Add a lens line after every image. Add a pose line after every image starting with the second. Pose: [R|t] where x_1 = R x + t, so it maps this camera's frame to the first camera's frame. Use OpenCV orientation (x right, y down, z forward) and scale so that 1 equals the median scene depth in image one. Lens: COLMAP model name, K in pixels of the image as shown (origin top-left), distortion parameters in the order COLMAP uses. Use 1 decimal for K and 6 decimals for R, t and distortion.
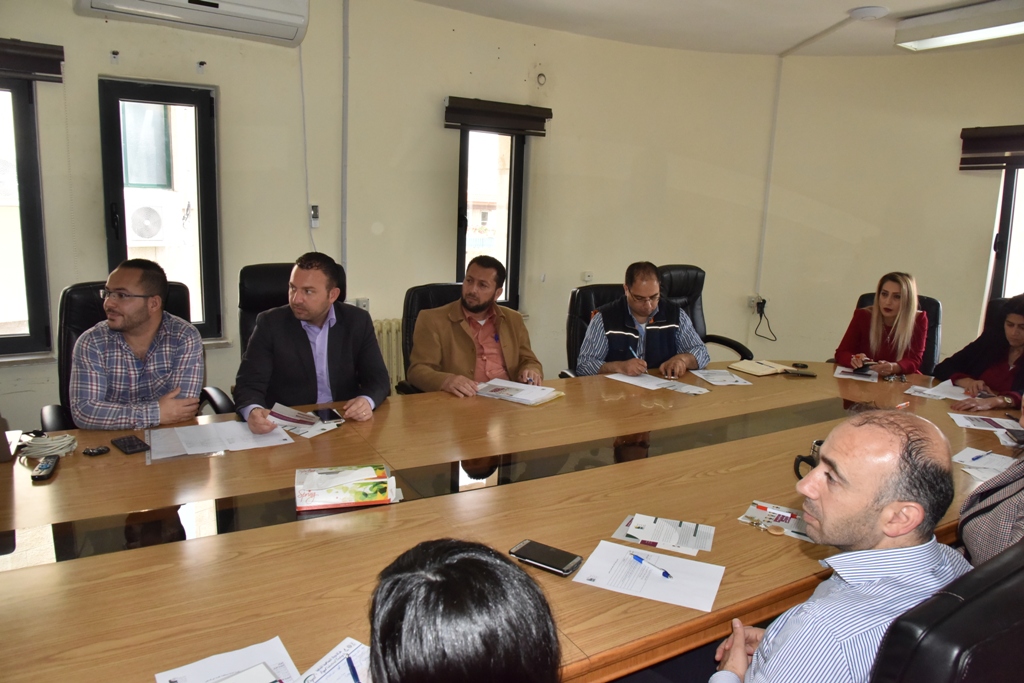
lens RADIAL K [[696.1, 0, 512.0], [0, 696.1, 341.5], [0, 0, 1]] dist [-0.104061, 0.045318]
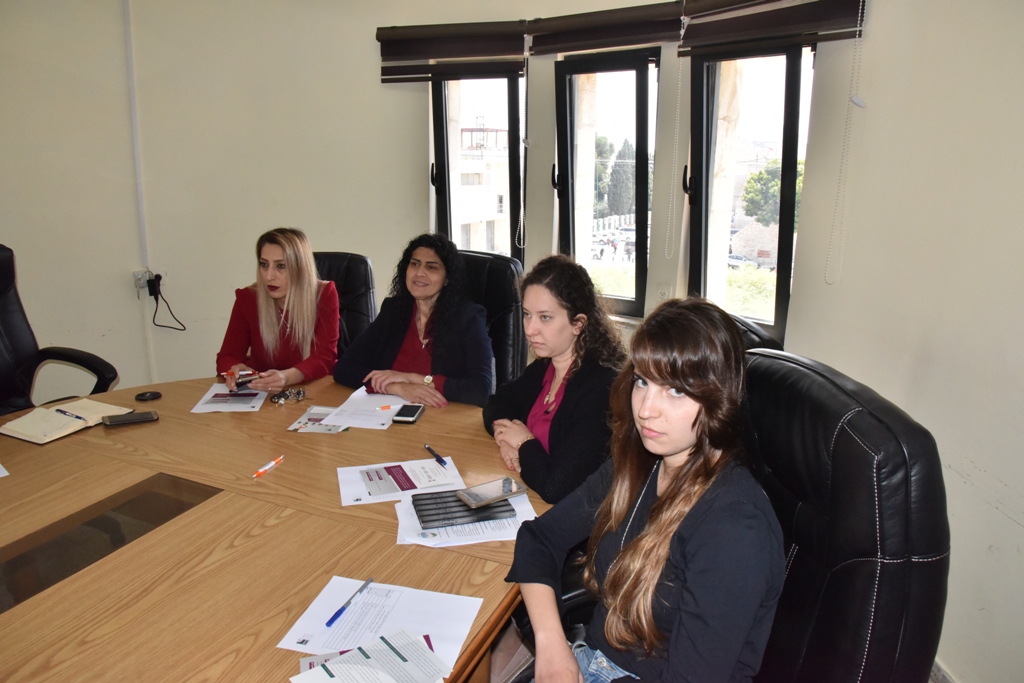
lens RADIAL K [[696.1, 0, 512.0], [0, 696.1, 341.5], [0, 0, 1]] dist [-0.104061, 0.045318]
pose [[0.793145, -0.173490, 0.583800, 0.281789], [0.124607, 0.984517, 0.123284, -0.040240], [-0.596149, -0.025036, 0.802483, 0.269205]]
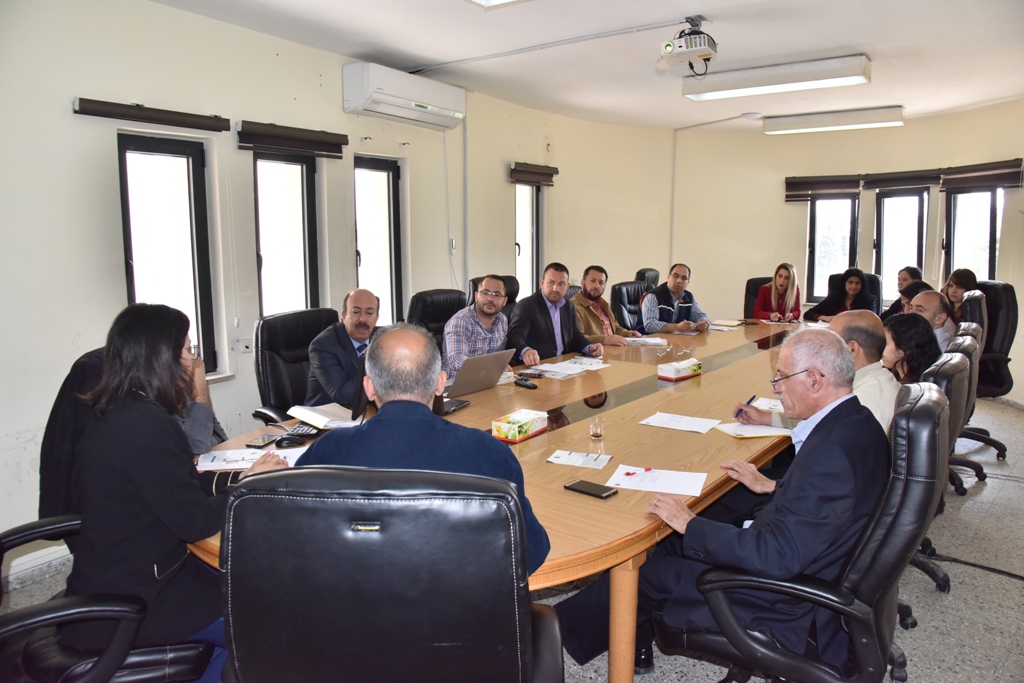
lens RADIAL K [[713.9, 0, 512.0], [0, 713.9, 341.5], [0, 0, 1]] dist [-0.115707, 0.076172]
pose [[0.926797, -0.091799, 0.364171, -0.645515], [0.103715, 0.994519, -0.013255, 0.041604], [-0.360959, 0.050054, 0.931238, -0.368394]]
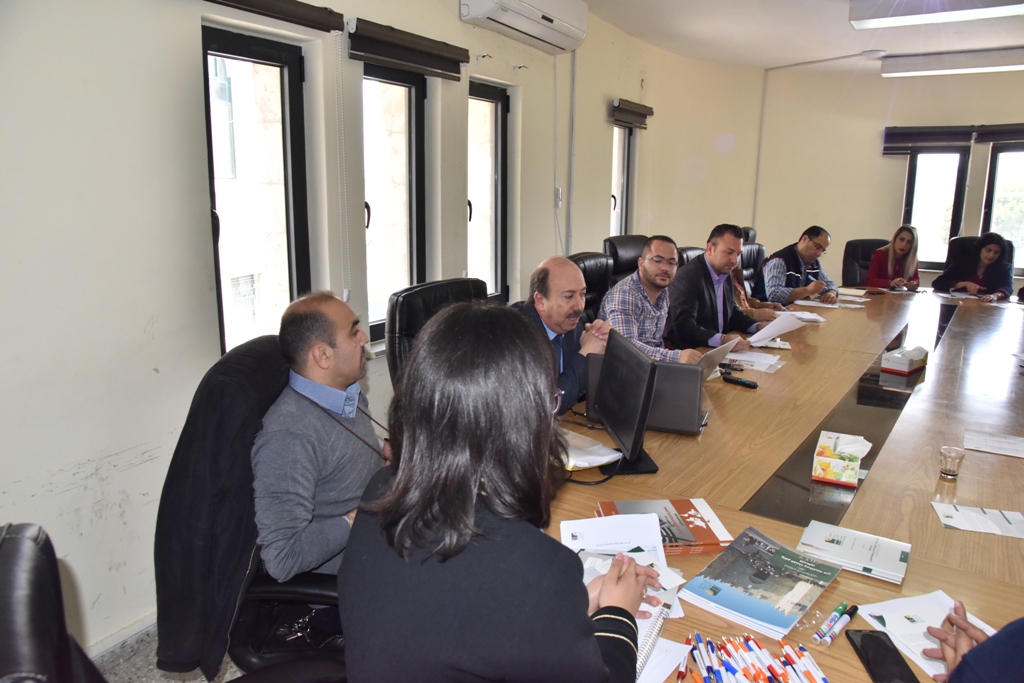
lens RADIAL K [[713.9, 0, 512.0], [0, 713.9, 341.5], [0, 0, 1]] dist [-0.115707, 0.076172]
pose [[0.907122, -0.111072, 0.405947, -0.781041], [0.095326, 0.993703, 0.058876, -0.013798], [-0.409931, -0.014711, 0.911998, -0.077317]]
